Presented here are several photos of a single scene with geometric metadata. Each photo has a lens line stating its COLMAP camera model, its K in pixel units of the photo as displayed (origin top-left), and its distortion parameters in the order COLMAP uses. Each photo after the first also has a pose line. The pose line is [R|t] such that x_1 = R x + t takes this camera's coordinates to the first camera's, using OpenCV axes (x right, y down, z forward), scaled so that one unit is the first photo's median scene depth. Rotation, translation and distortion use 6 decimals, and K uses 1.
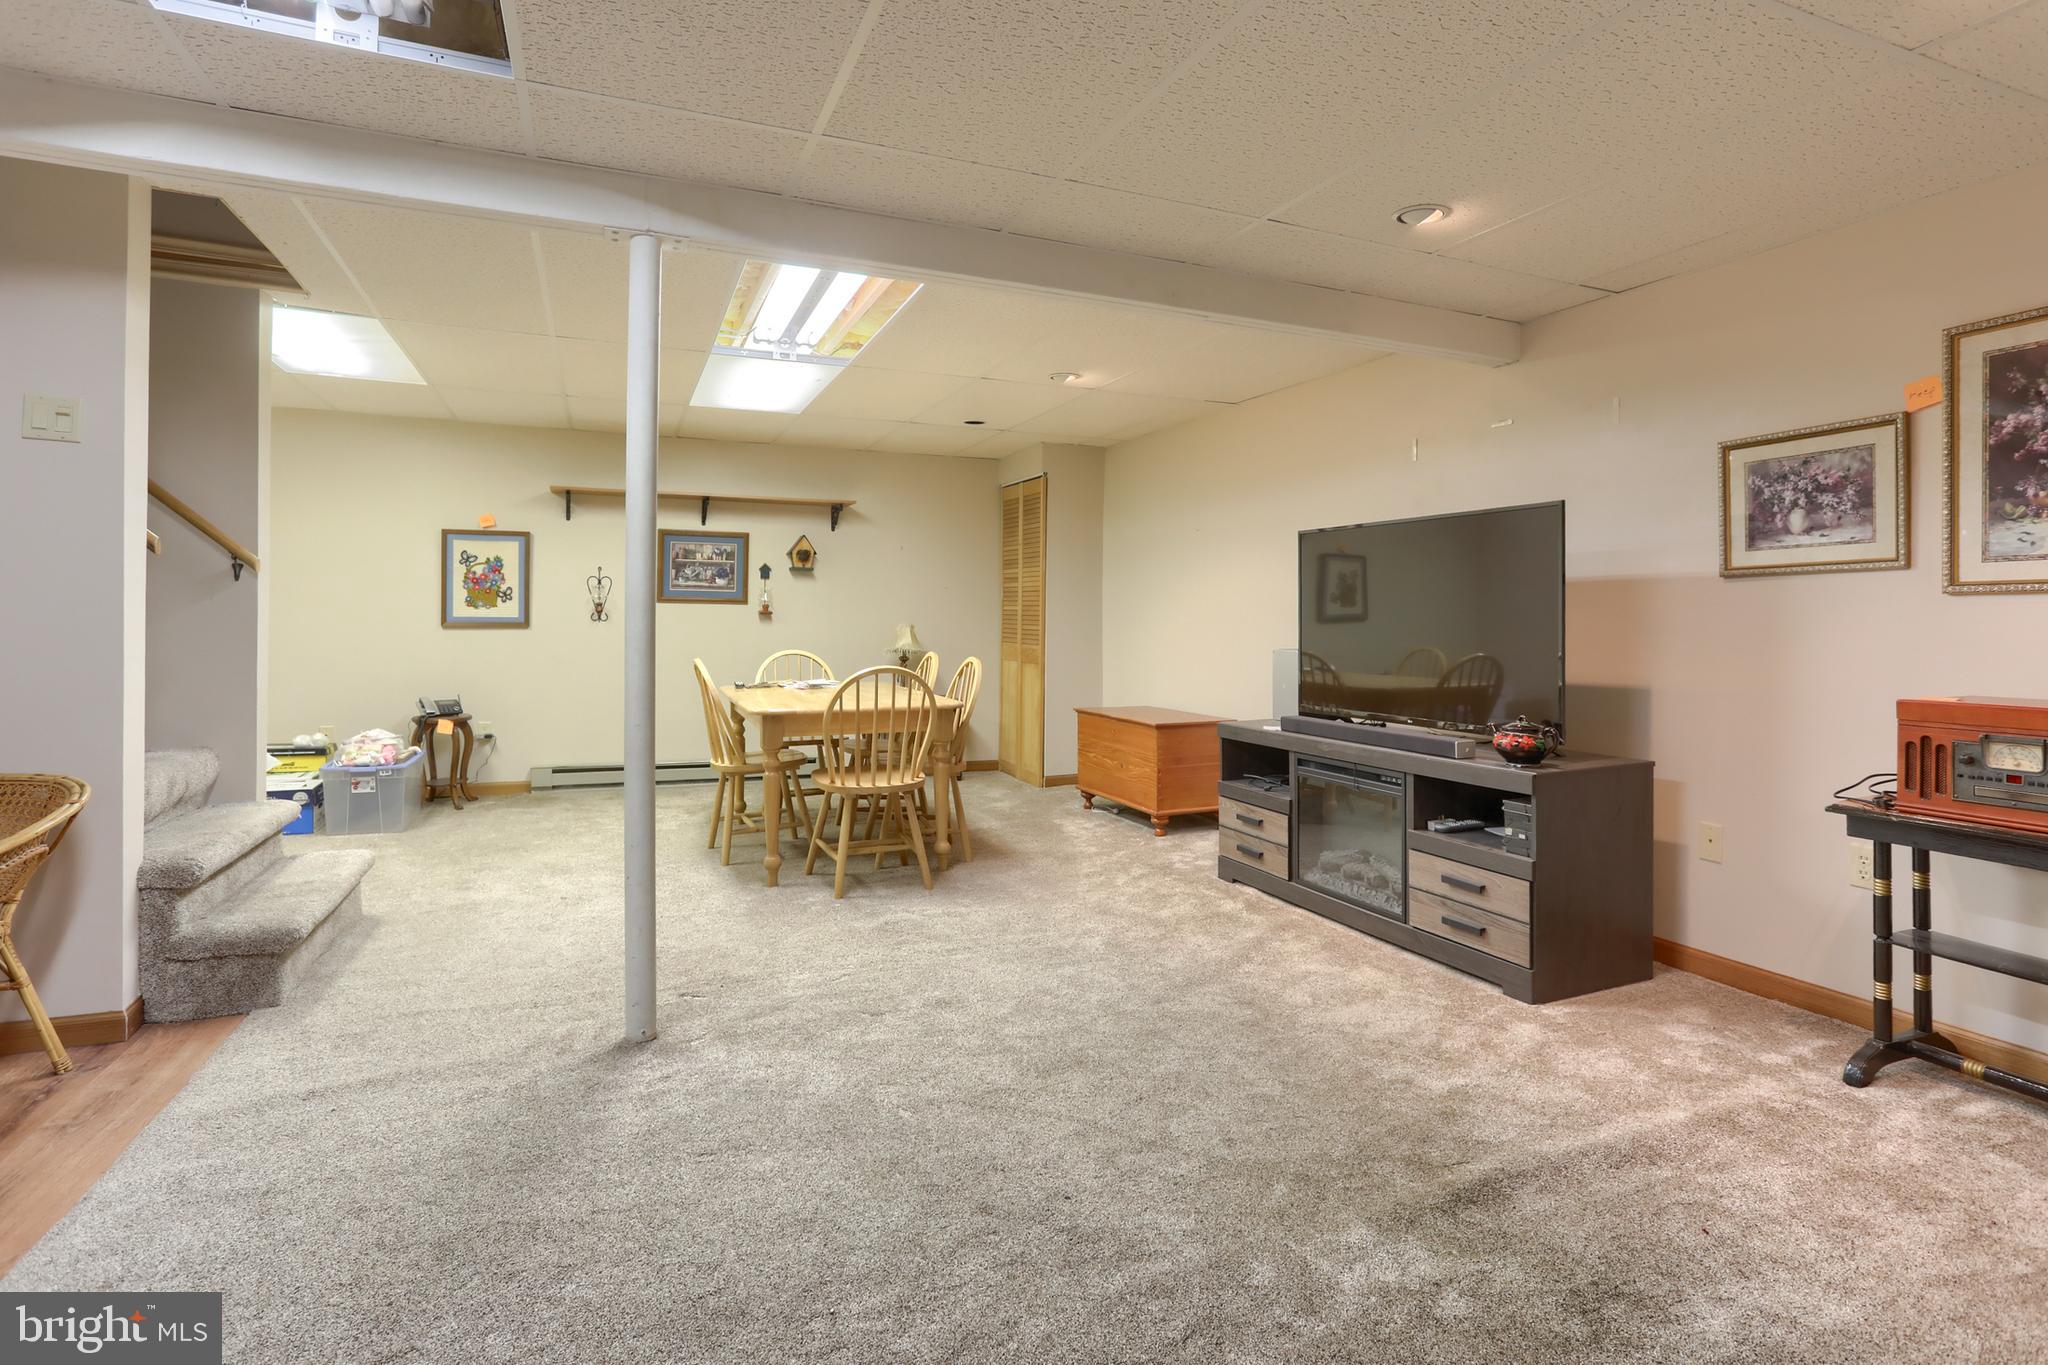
lens RADIAL K [[1058.0, 0, 1024.0], [0, 1058.0, 628.4], [0, 0, 1]] dist [-0.064726, 0.035456]
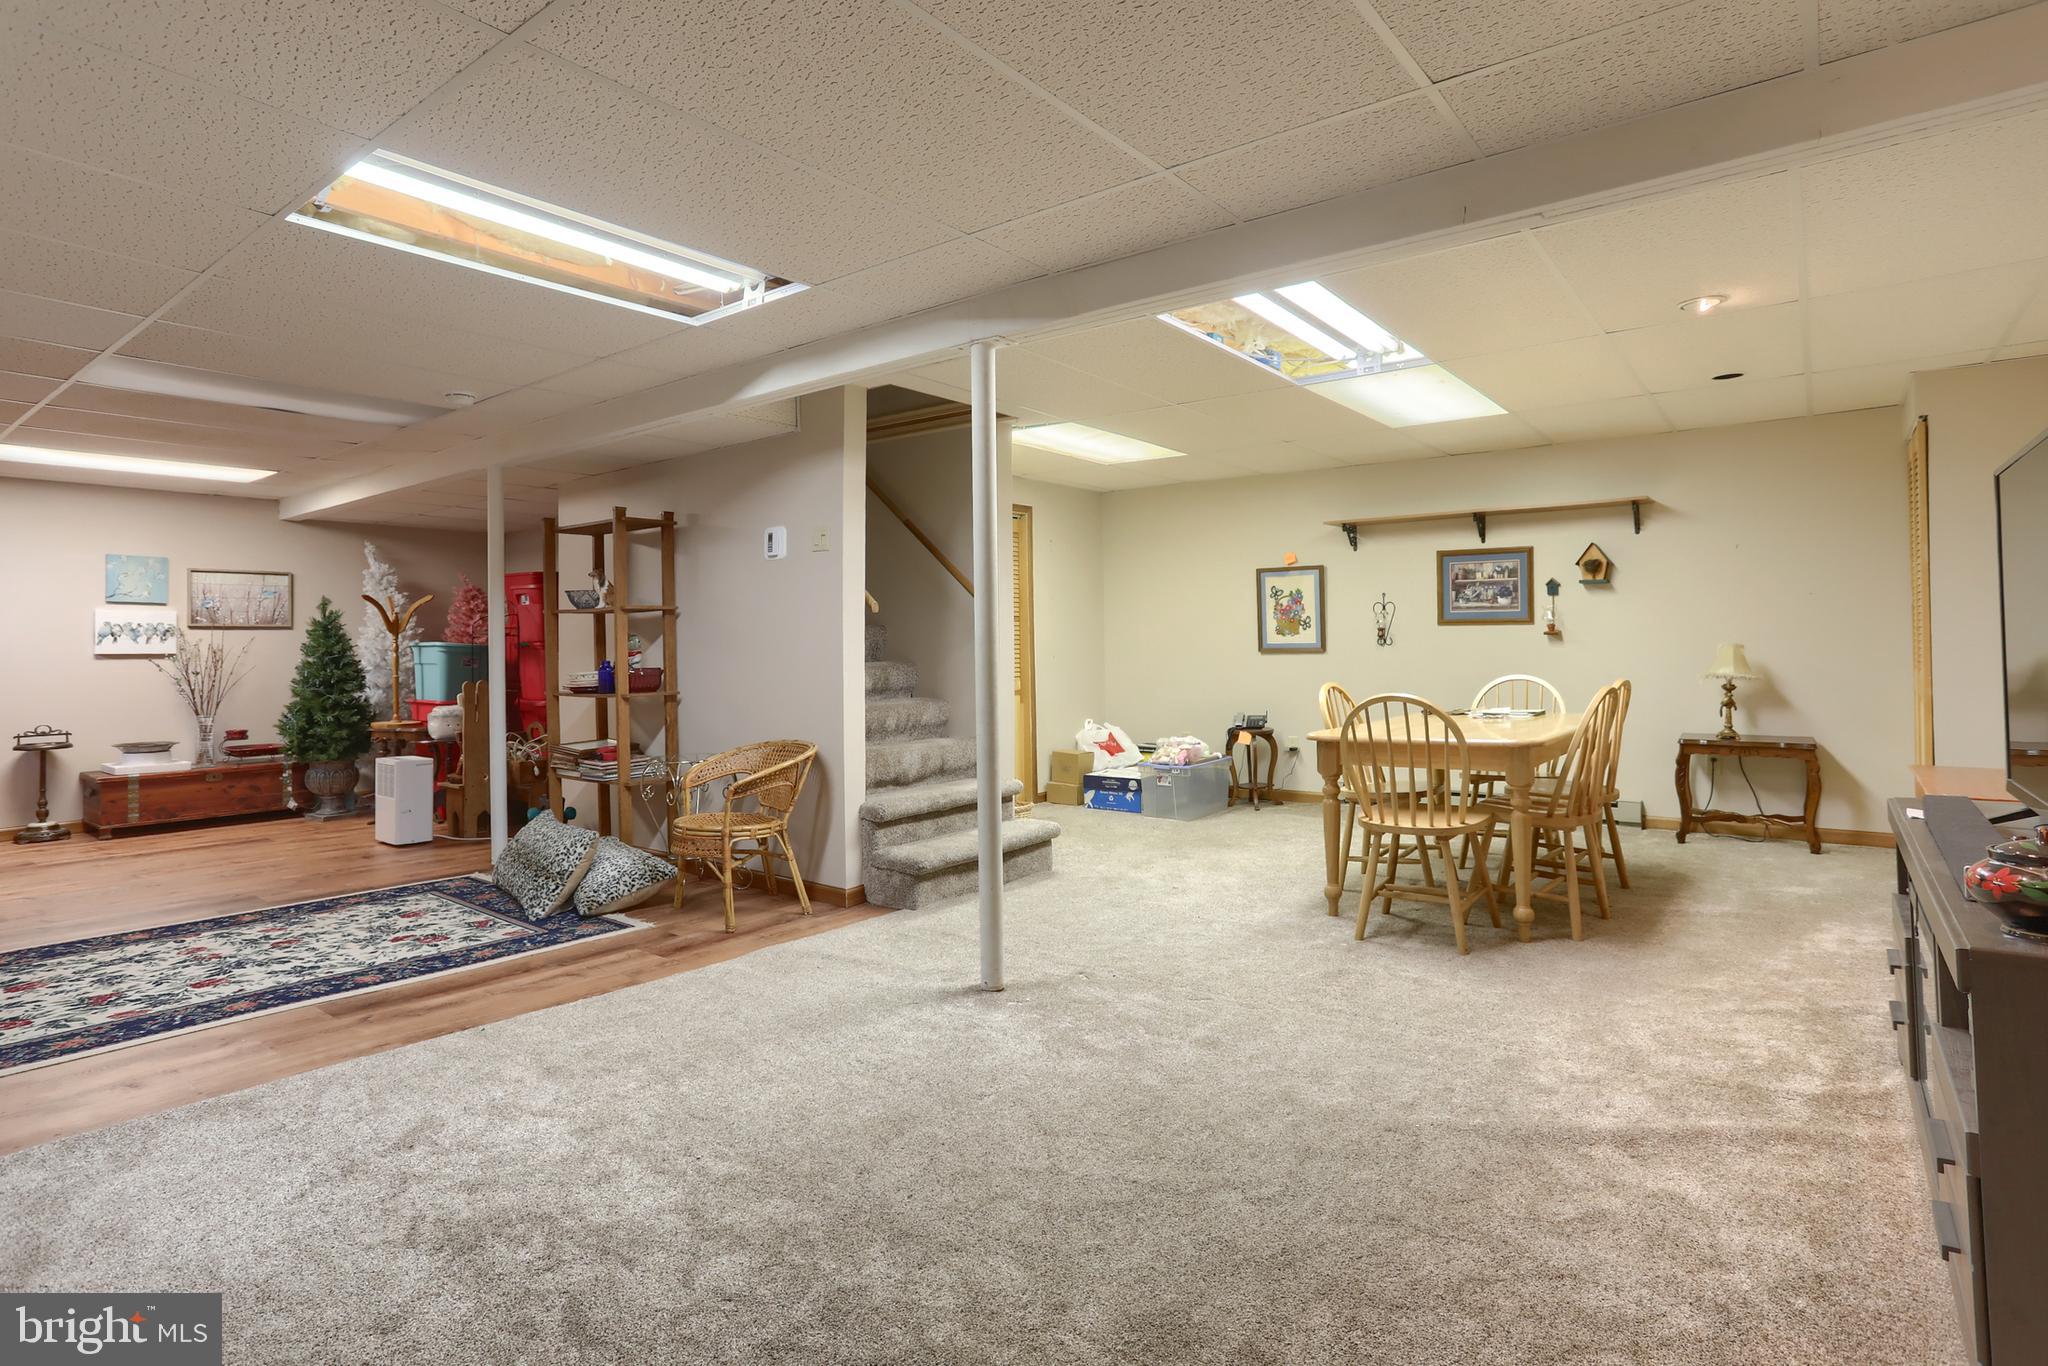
lens RADIAL K [[1058.0, 0, 1024.0], [0, 1058.0, 628.9], [0, 0, 1]] dist [-0.064726, 0.035456]
pose [[0.485928, -0.028249, -0.873542, 0.342319], [0.010403, 0.999594, -0.026539, 0.000594], [0.873937, 0.003809, 0.486025, 0.193571]]
